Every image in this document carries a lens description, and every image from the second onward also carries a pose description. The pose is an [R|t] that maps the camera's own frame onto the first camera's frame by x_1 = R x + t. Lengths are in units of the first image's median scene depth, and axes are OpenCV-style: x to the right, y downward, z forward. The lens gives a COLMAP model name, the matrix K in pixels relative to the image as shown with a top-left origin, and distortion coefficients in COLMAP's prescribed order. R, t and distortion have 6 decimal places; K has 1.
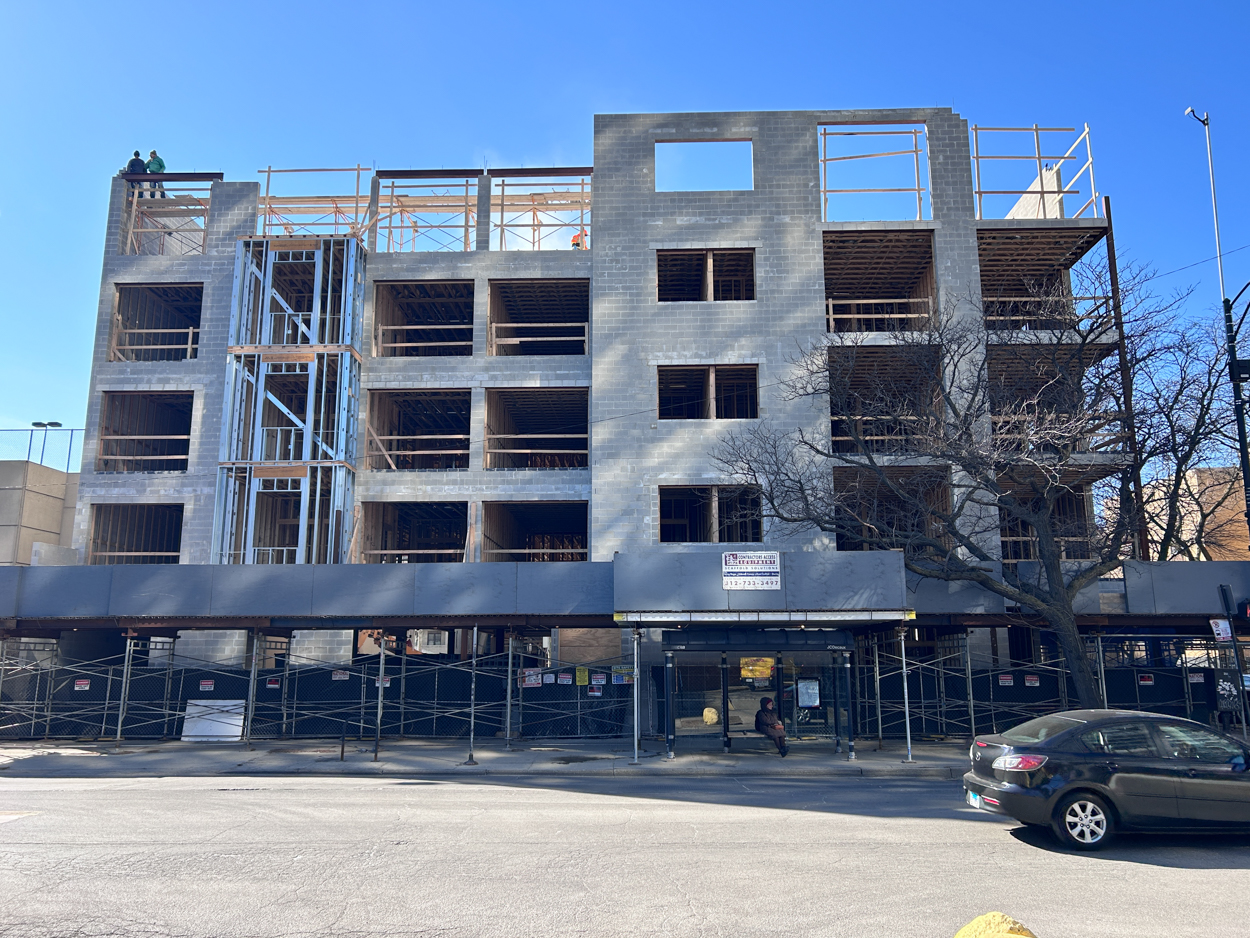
lens RADIAL K [[962.3, 0, 625.0], [0, 962.3, 469.0], [0, 0, 1]] dist [0.005304, 0.001780]
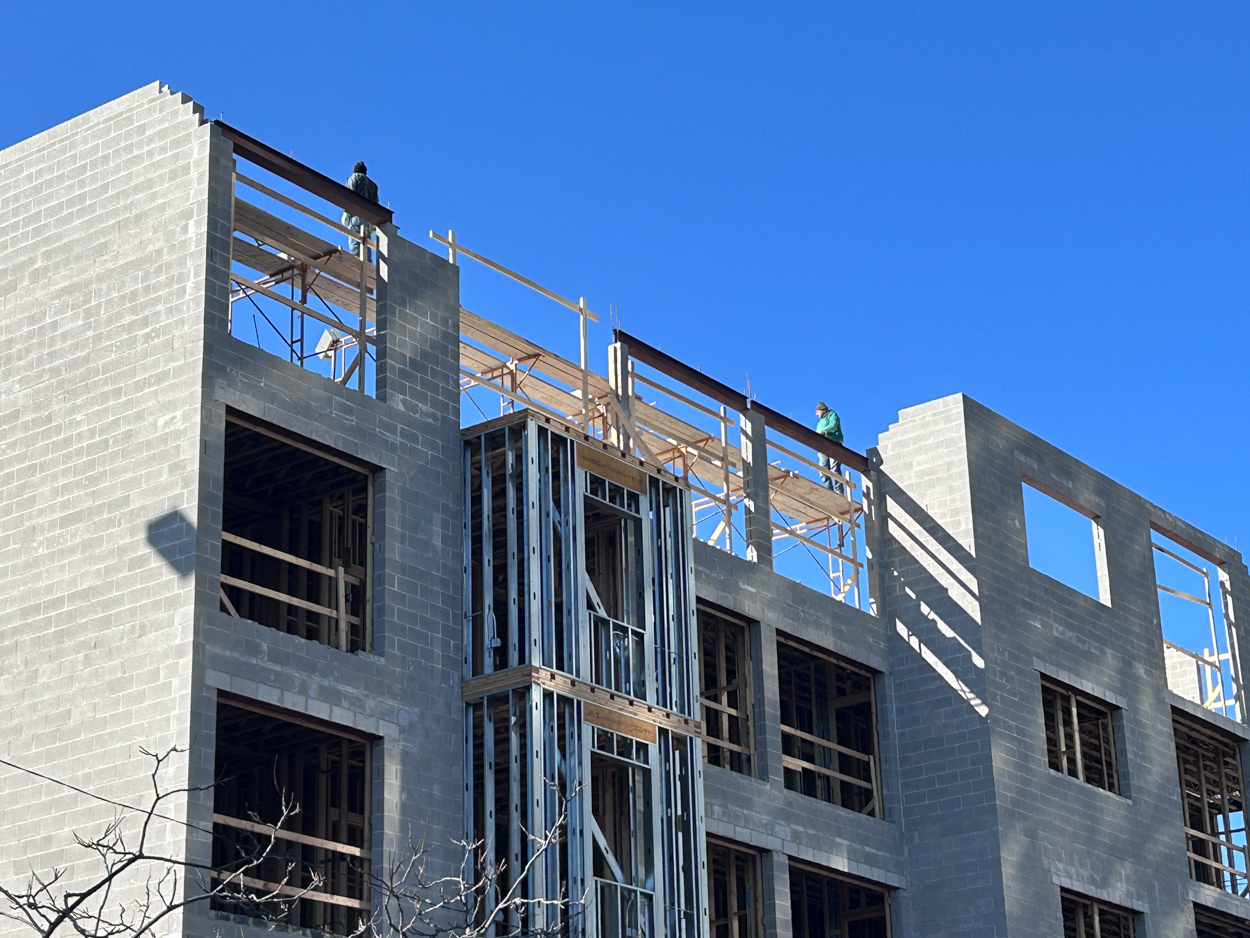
lens RADIAL K [[2626.5, 0, 625.0], [0, 2626.5, 469.0], [0, 0, 1]] dist [0.240150, -0.713943]
pose [[0.576084, 0.279240, 0.768214, -1.265023], [-0.136863, 0.959521, -0.246145, 0.067913], [-0.805851, 0.036660, 0.590982, 0.265813]]
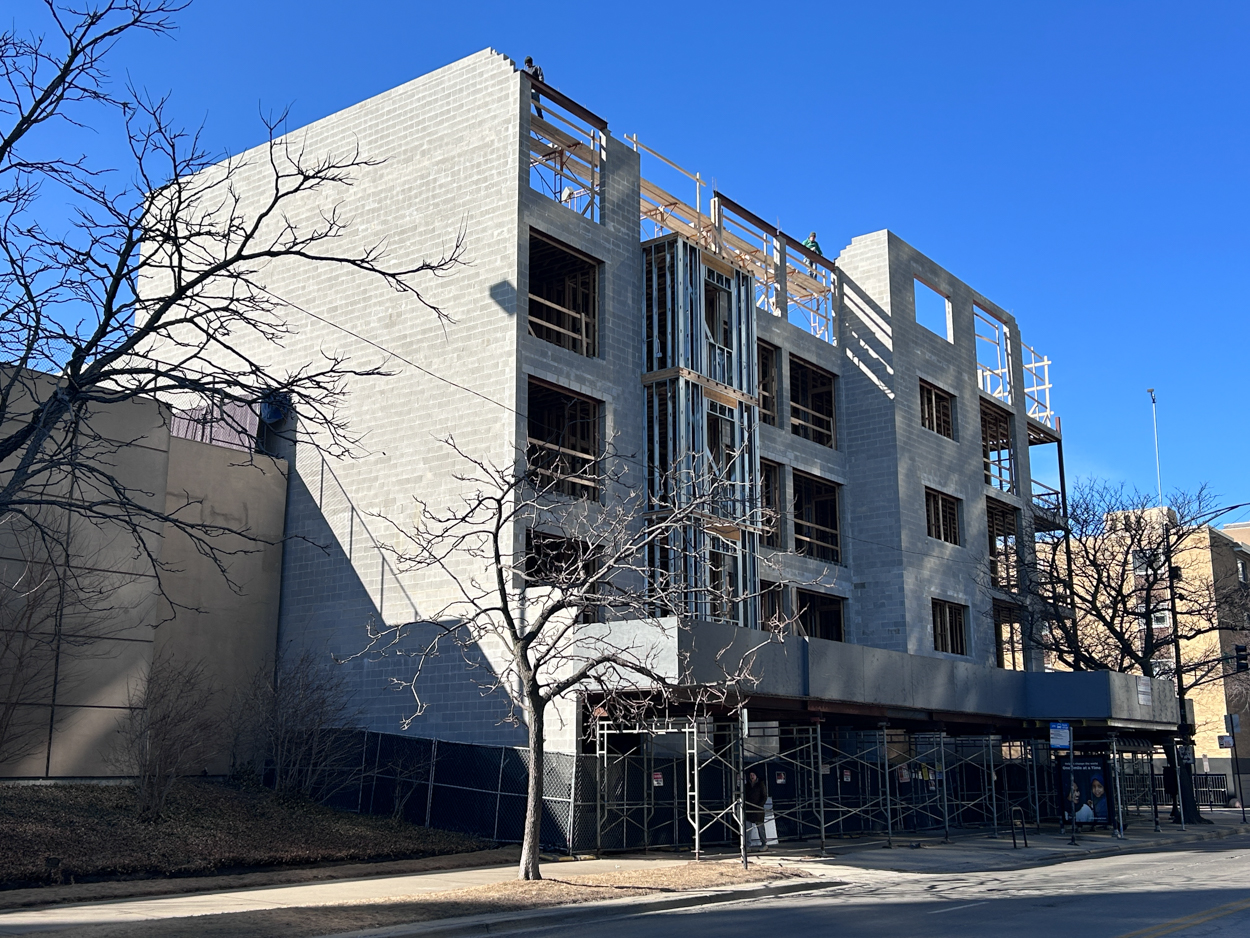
lens RADIAL K [[1345.4, 0, 625.0], [0, 1345.4, 469.0], [0, 0, 1]] dist [0.225966, -0.867070]
pose [[0.572903, 0.179549, 0.799715, -1.305242], [-0.161545, 0.981307, -0.104591, 0.084411], [-0.803545, -0.069270, 0.591200, 0.335542]]
